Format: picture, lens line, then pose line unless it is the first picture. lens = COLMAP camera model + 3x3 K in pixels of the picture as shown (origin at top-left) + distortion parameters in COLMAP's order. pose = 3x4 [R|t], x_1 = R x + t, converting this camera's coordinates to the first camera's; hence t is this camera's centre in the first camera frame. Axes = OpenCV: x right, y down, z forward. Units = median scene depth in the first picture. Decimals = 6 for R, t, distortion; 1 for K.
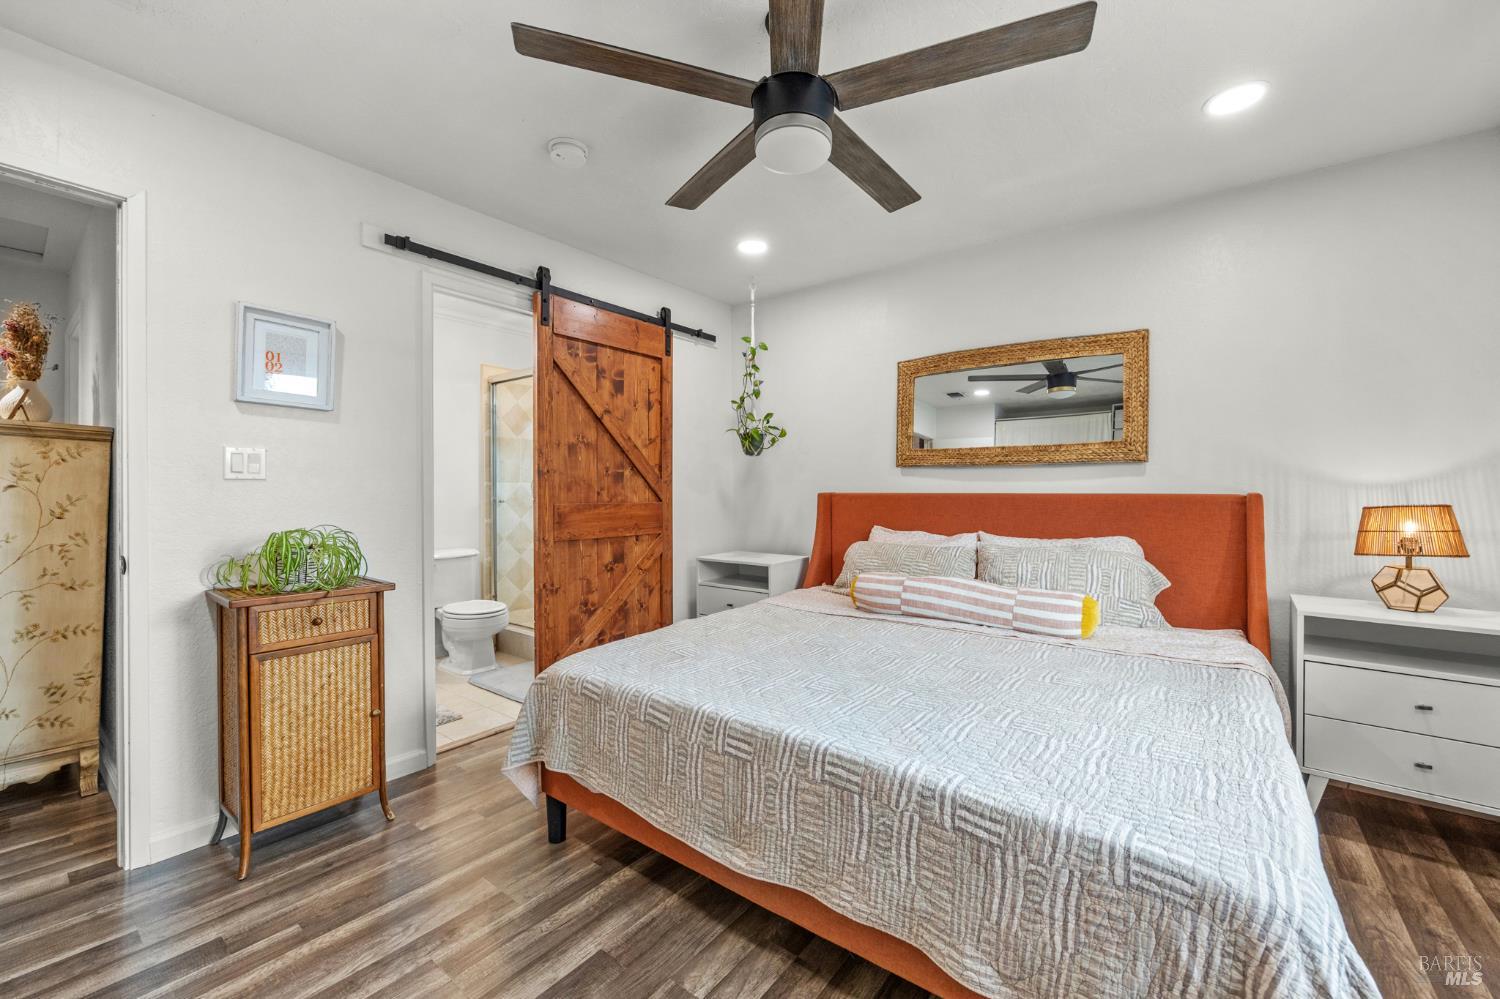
lens RADIAL K [[590.1, 0, 750.0], [0, 590.1, 499.5], [0, 0, 1]] dist [-0.010156, -0.000013]
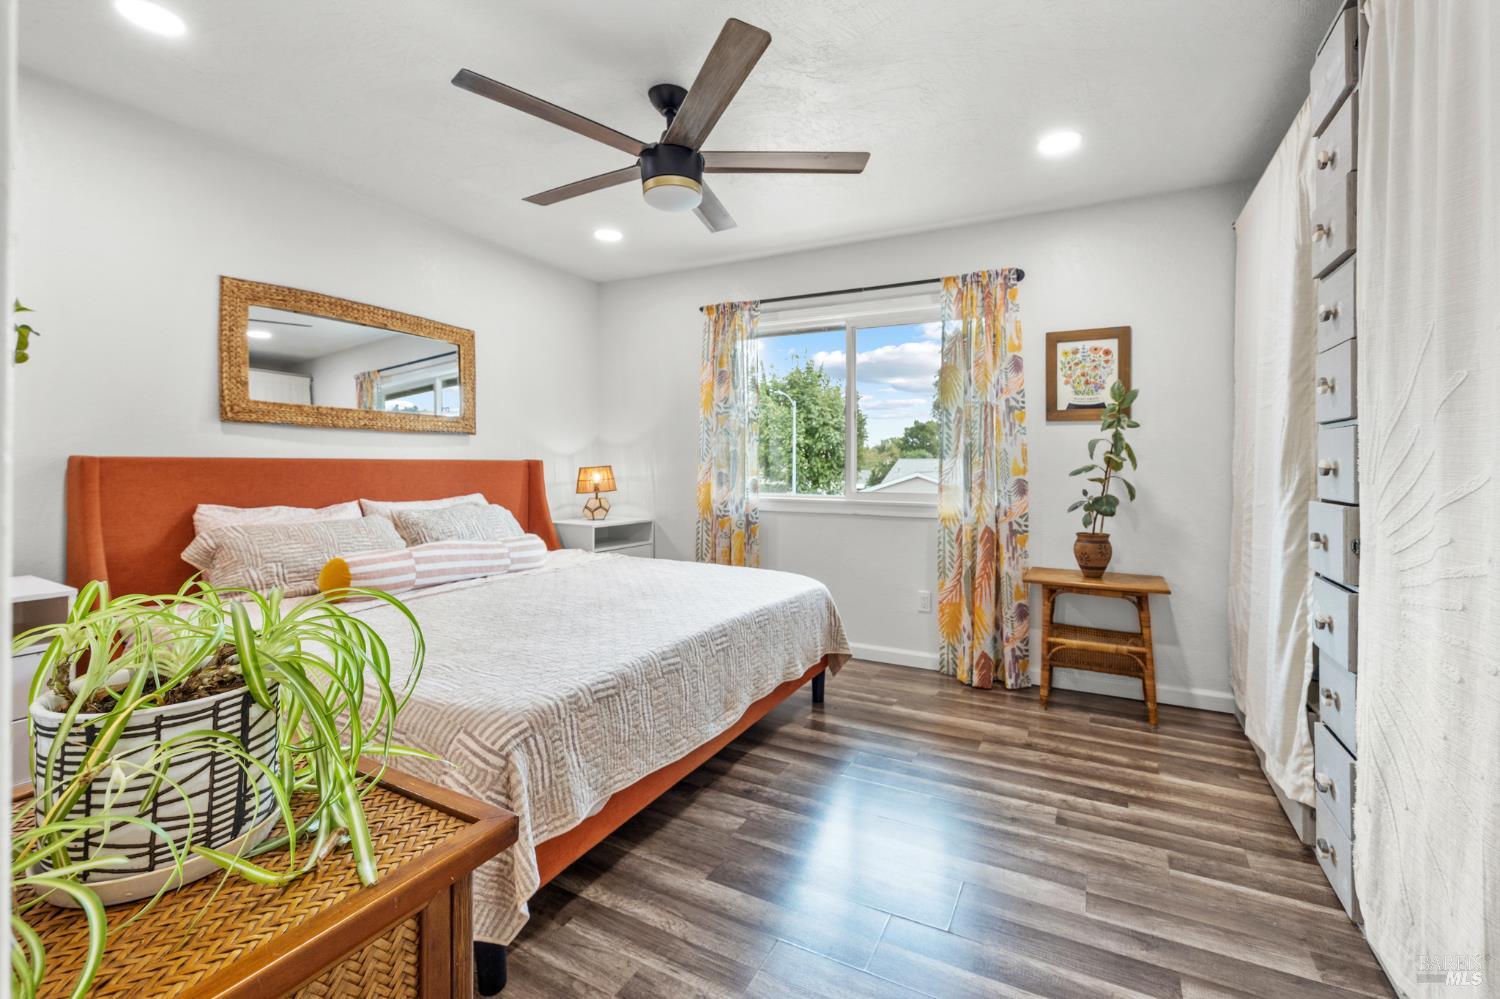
lens RADIAL K [[661.2, 0, 751.9], [0, 661.2, 460.4], [0, 0, 1]] dist [-0.000868, 0.000008]
pose [[-0.171442, 0.001027, 0.985194, -1.111067], [0.004937, 0.999988, -0.000183, -0.006386], [-0.985182, 0.004832, -0.171445, 0.844143]]
